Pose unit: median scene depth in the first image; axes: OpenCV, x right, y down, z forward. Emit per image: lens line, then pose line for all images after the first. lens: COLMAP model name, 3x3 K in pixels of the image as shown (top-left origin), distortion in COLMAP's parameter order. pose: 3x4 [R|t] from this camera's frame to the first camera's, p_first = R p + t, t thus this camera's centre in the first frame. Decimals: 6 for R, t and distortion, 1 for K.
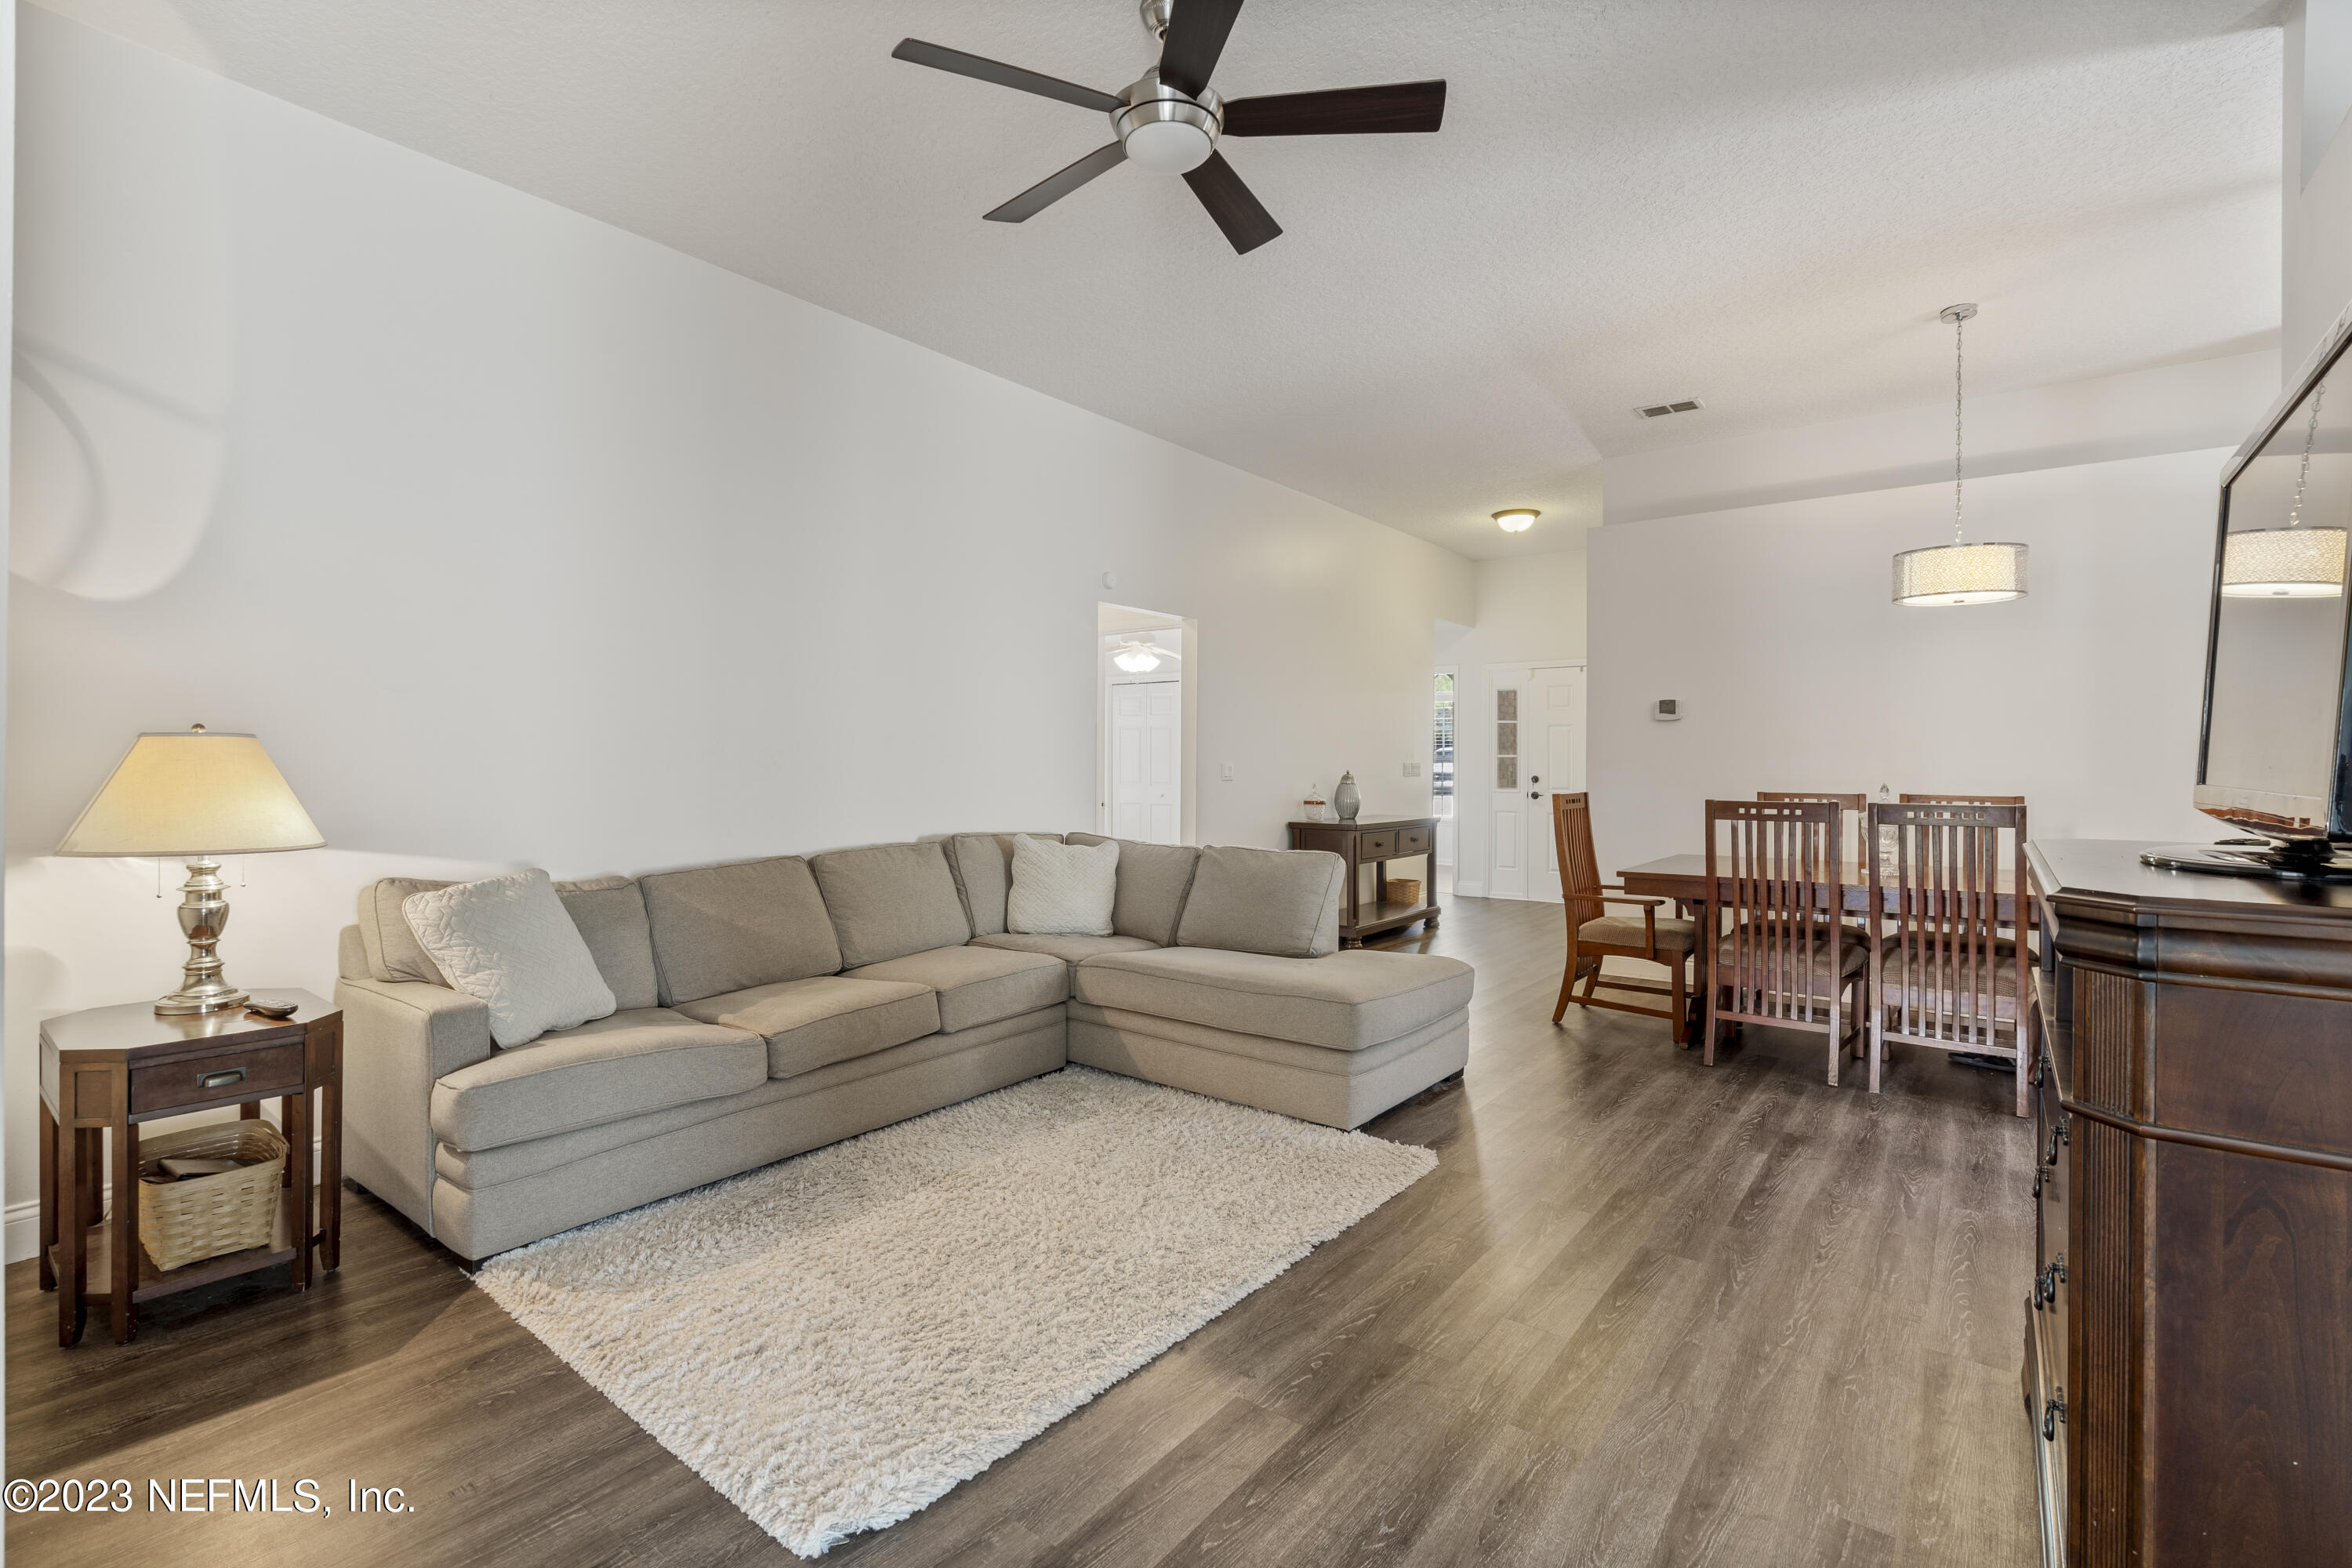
lens RADIAL K [[1054.9, 0, 1173.8], [0, 1054.9, 753.3], [0, 0, 1]] dist [0.000690, 0.000314]
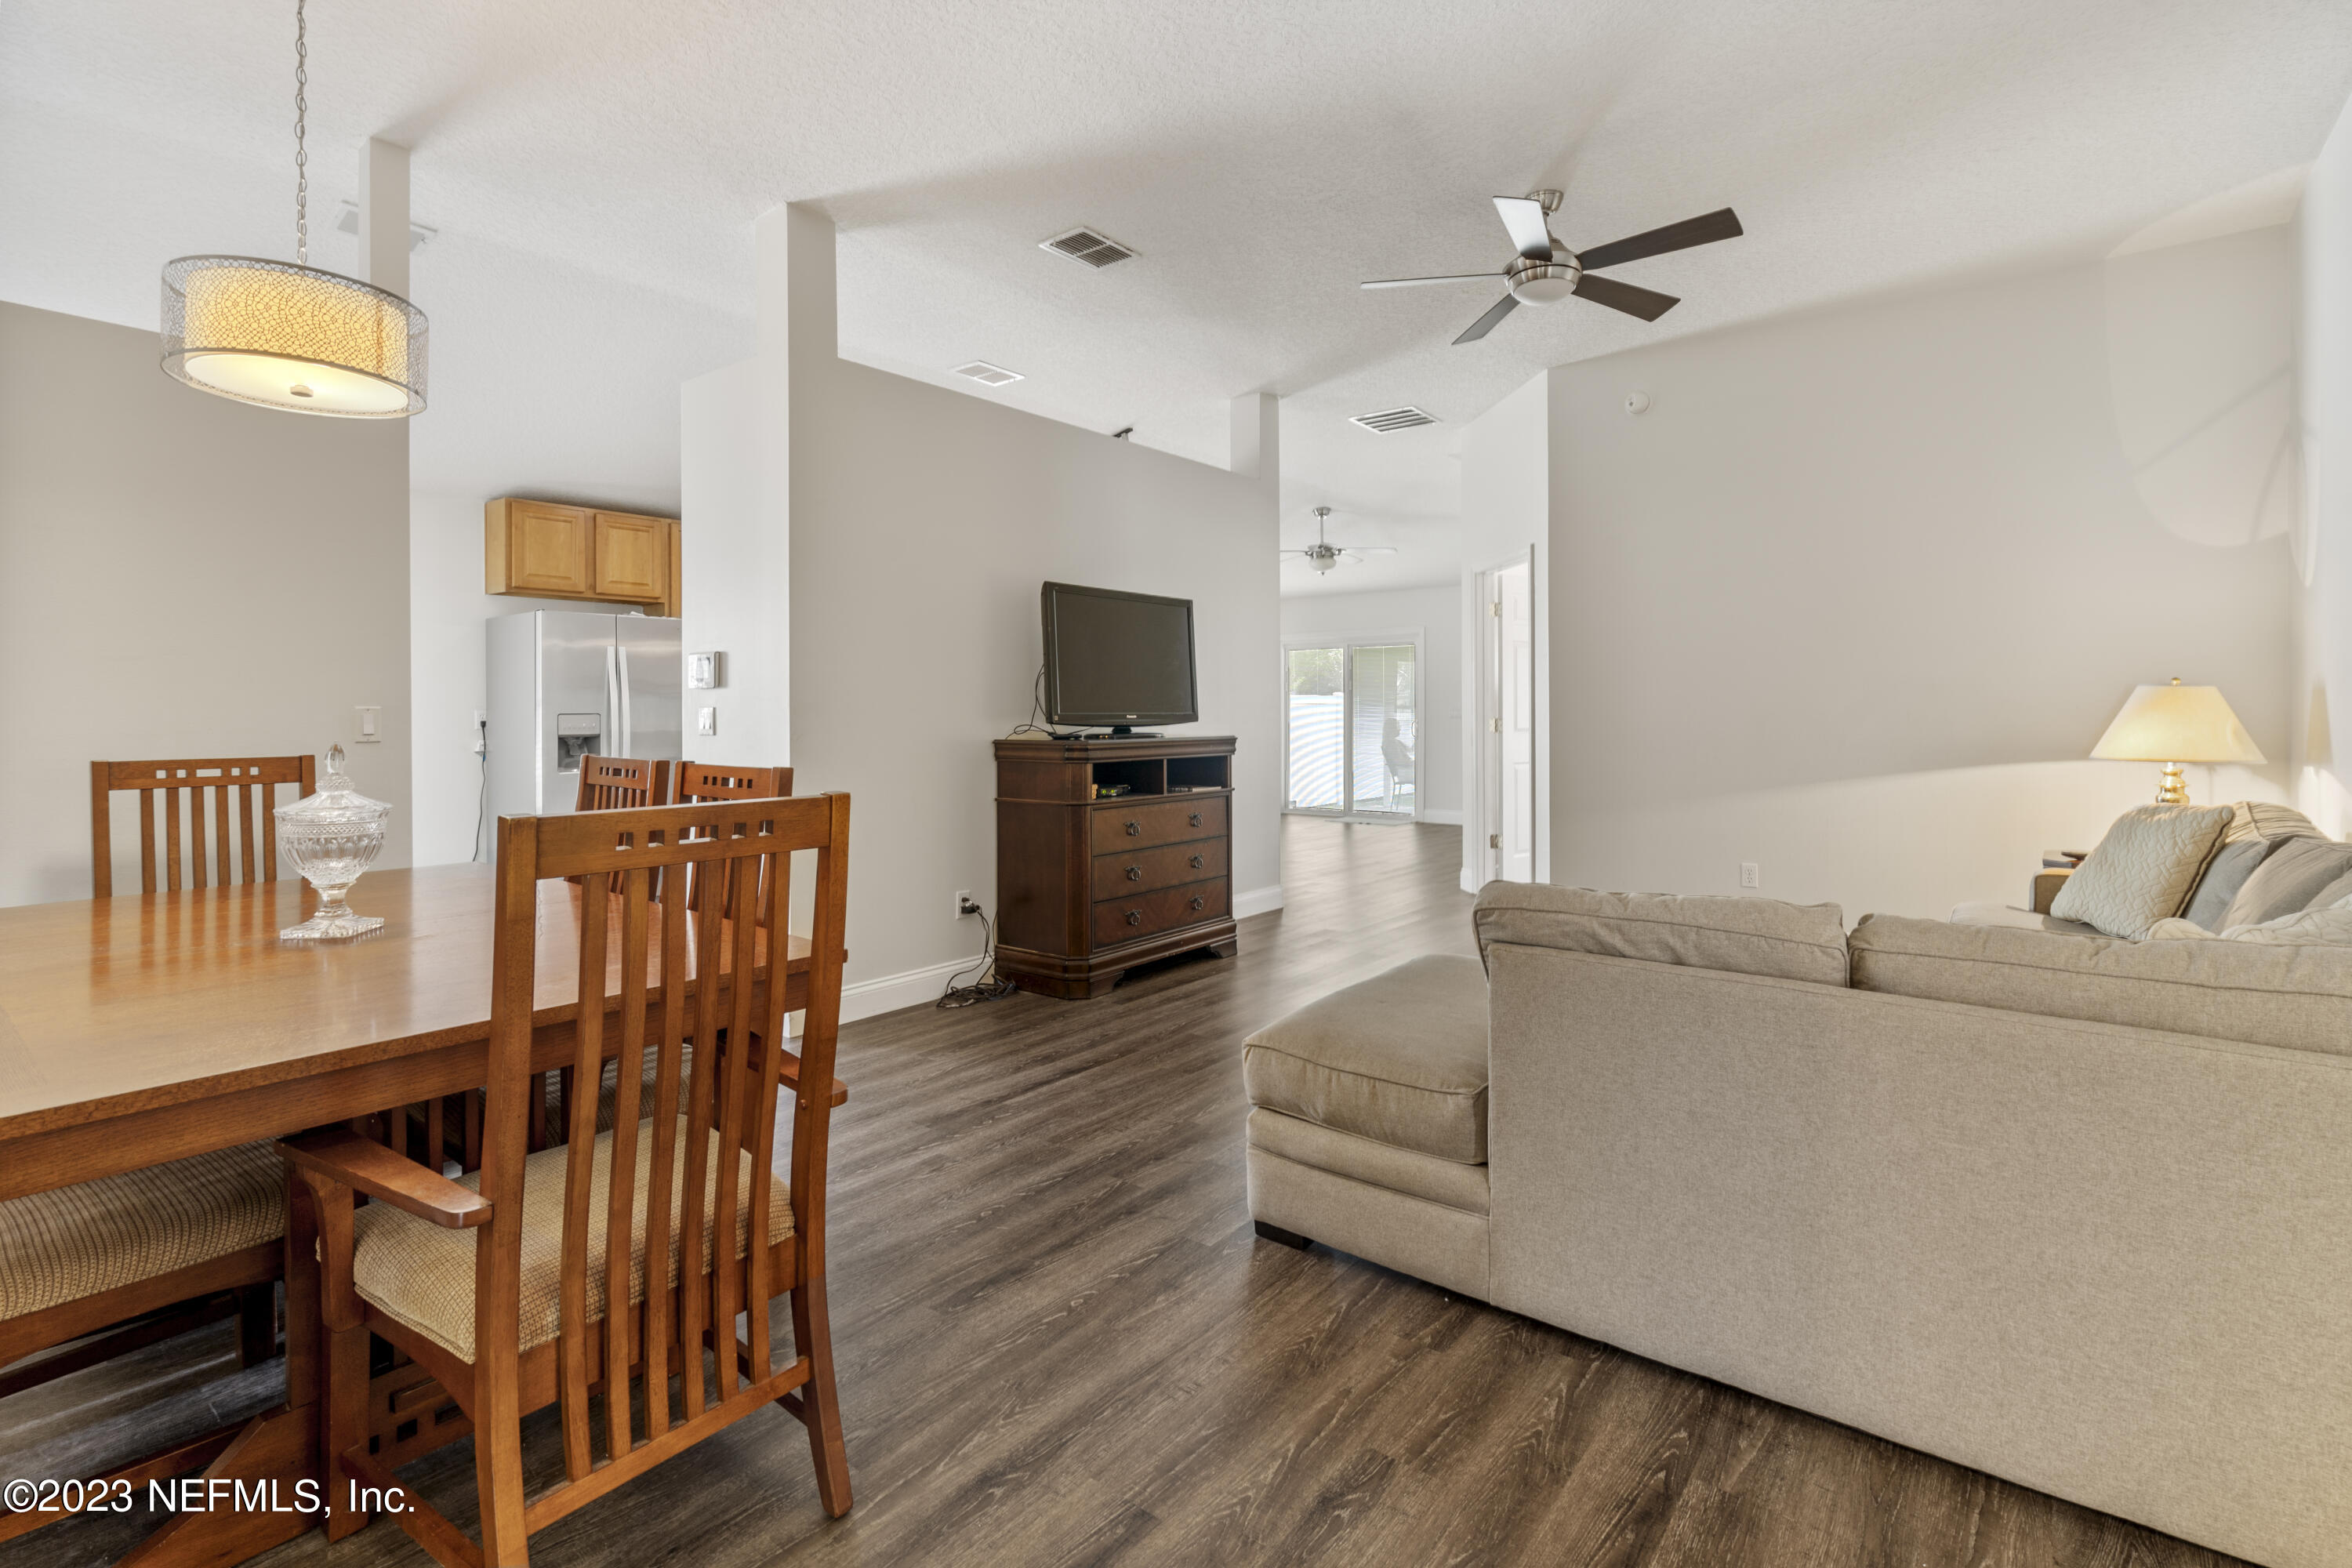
lens RADIAL K [[1130.4, 0, 1178.2], [0, 1130.4, 703.1], [0, 0, 1]] dist [0.001823, 0.001014]
pose [[-0.999995, -0.000541, -0.003084, 0.319457], [-0.000492, 0.999876, -0.015757, 0.021198], [0.003092, -0.015756, -0.999871, 1.623475]]
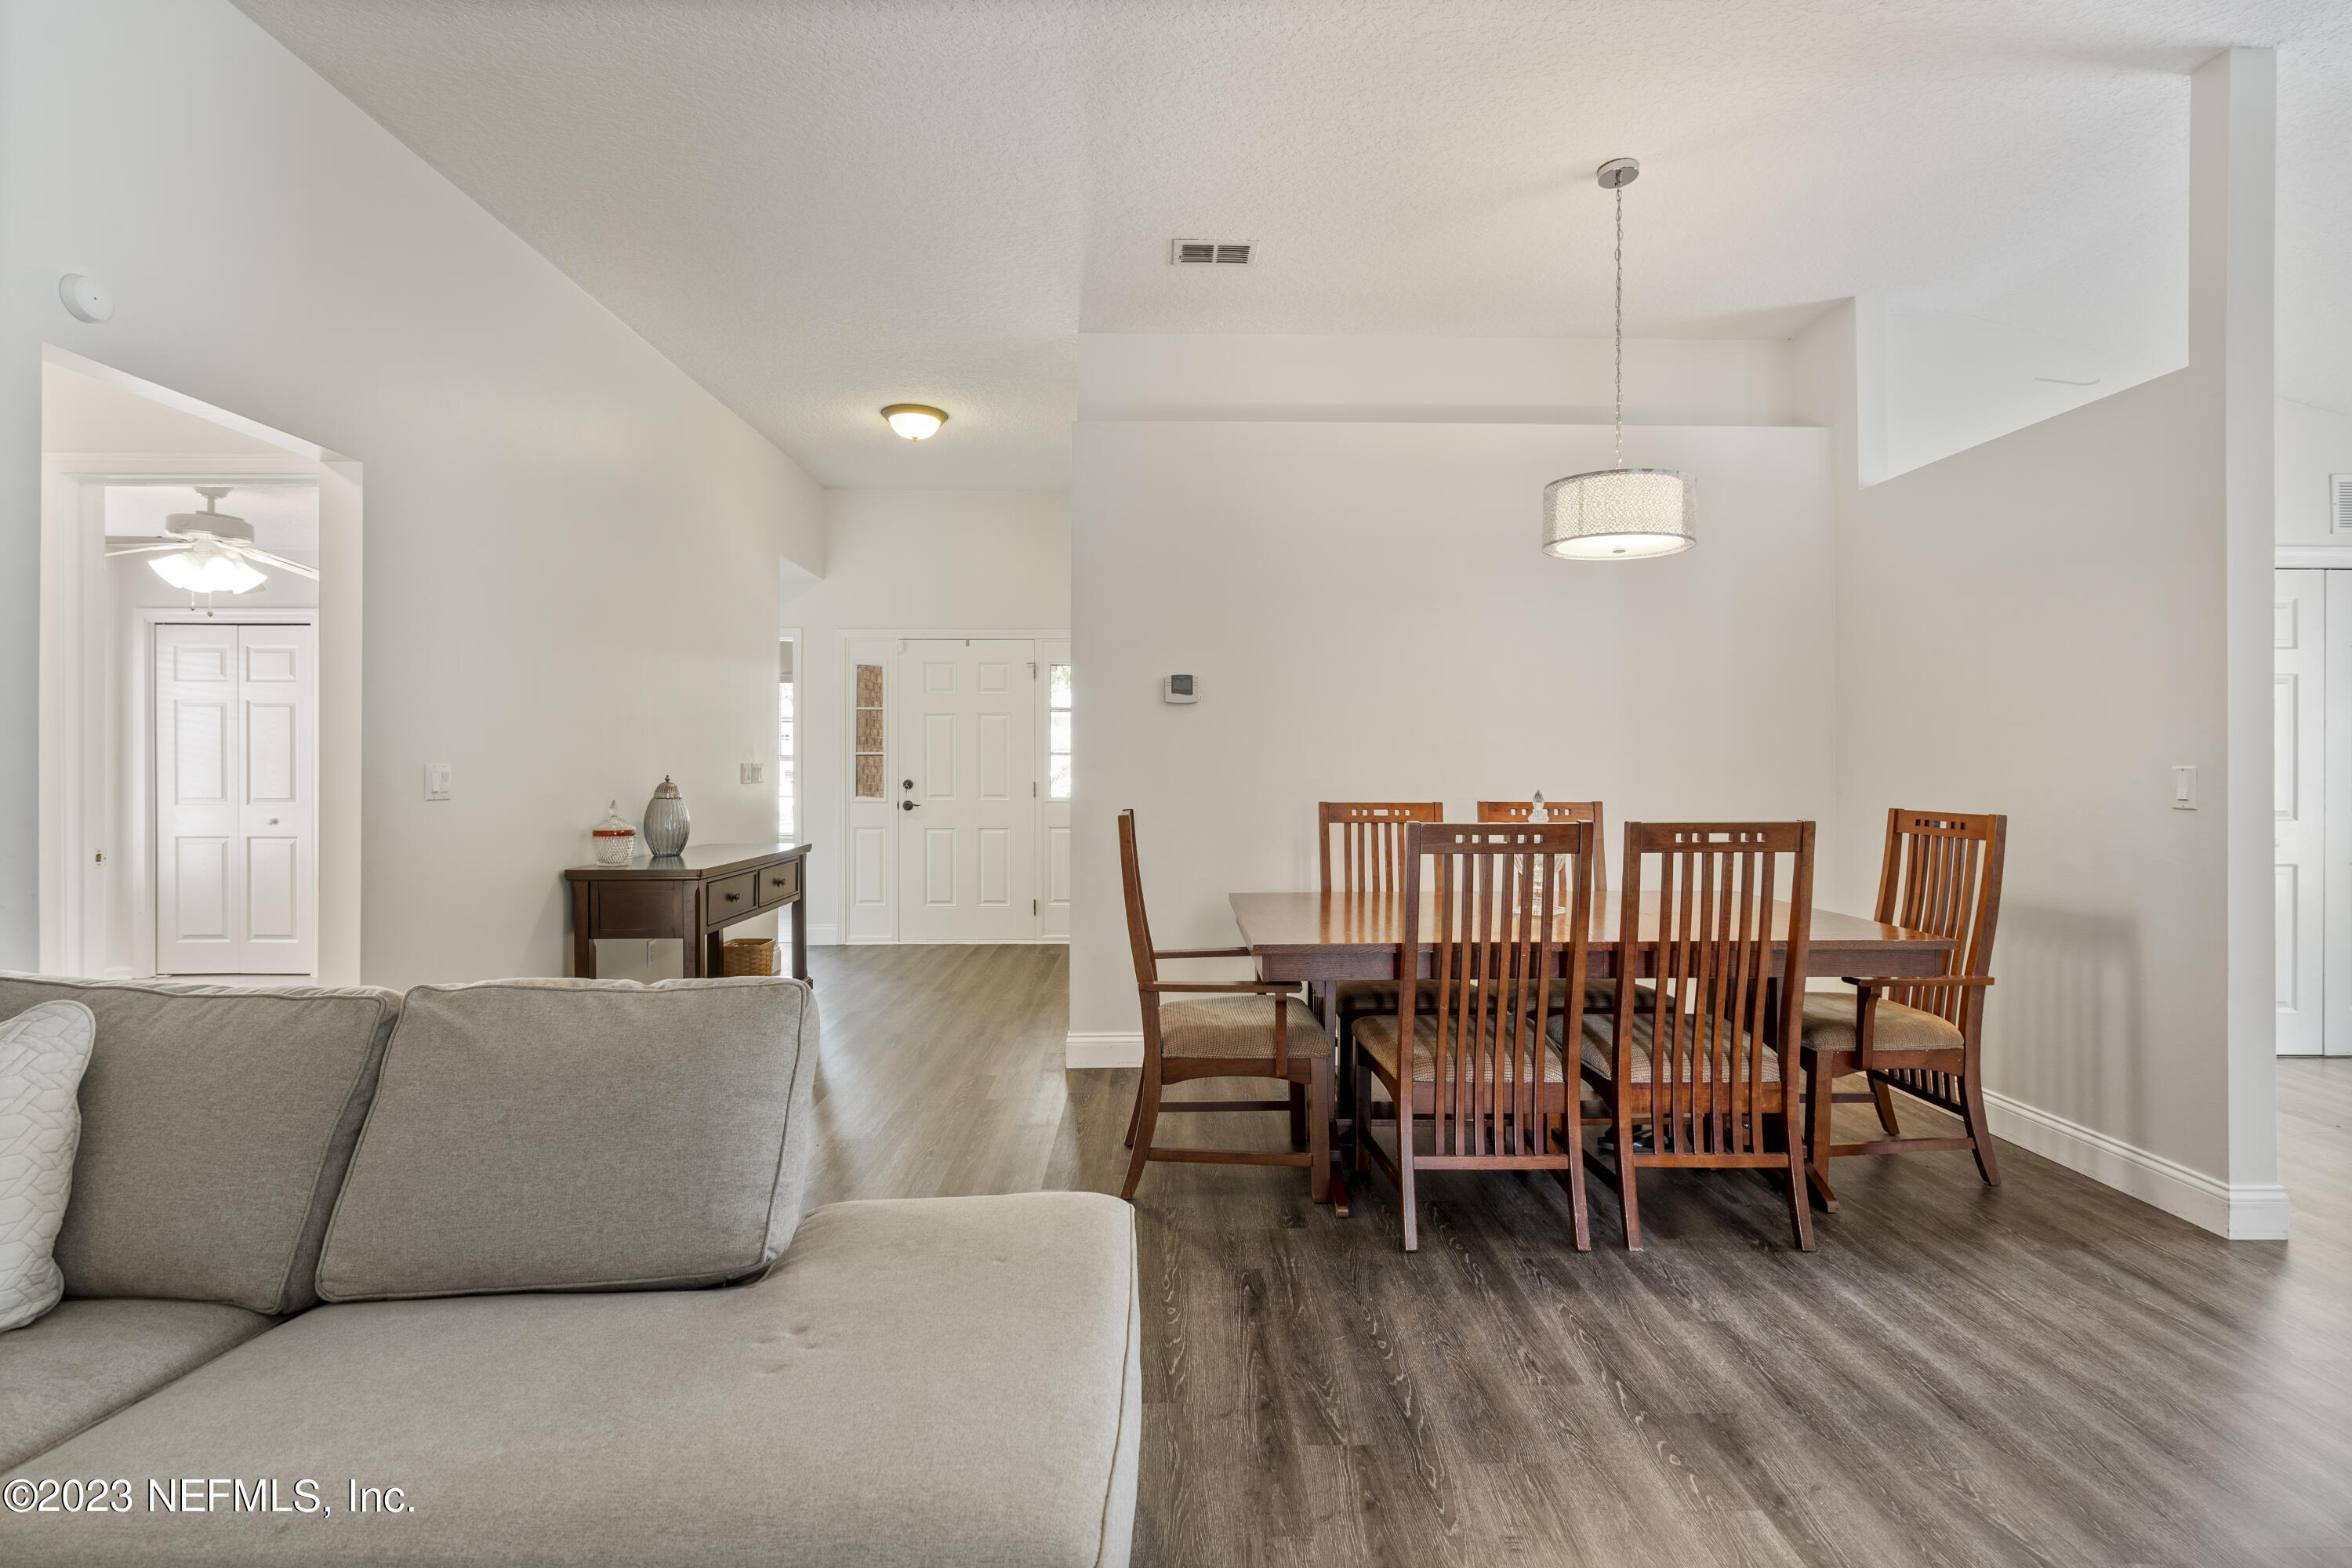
lens RADIAL K [[1095.5, 0, 1182.7], [0, 1095.5, 765.3], [0, 0, 1]] dist [-0.000712, 0.000782]
pose [[0.777659, -0.004046, 0.628674, -0.001577], [-0.003375, 0.999938, 0.010611, 0.004125], [-0.628677, -0.010374, 0.777597, 0.601546]]
